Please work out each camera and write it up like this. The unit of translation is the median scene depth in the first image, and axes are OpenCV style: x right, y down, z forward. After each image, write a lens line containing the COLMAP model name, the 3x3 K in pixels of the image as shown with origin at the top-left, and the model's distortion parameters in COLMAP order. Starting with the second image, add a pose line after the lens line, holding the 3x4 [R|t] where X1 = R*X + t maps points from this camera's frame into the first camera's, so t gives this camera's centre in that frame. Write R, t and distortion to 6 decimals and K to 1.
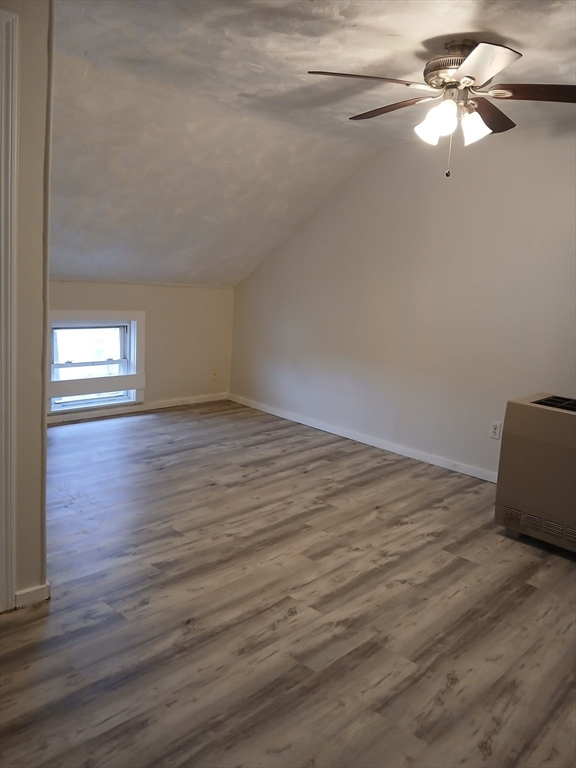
lens RADIAL K [[596.5, 0, 289.2], [0, 596.5, 383.3], [0, 0, 1]] dist [0.017261, 0.010288]
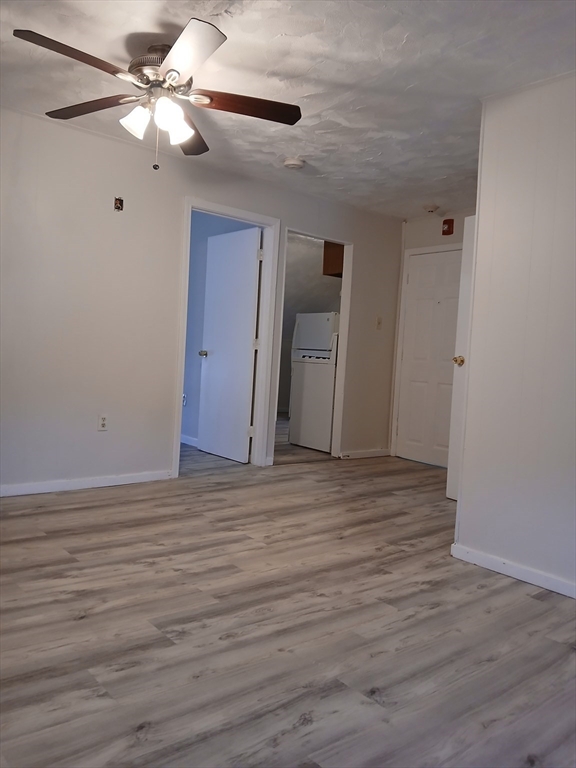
lens RADIAL K [[596.5, 0, 286.8], [0, 596.5, 383.8], [0, 0, 1]] dist [0.017261, 0.010288]
pose [[-0.987381, -0.130406, 0.089844, -0.090483], [-0.108622, 0.970557, 0.214988, -0.198282], [-0.115235, 0.202516, -0.972475, 1.780012]]
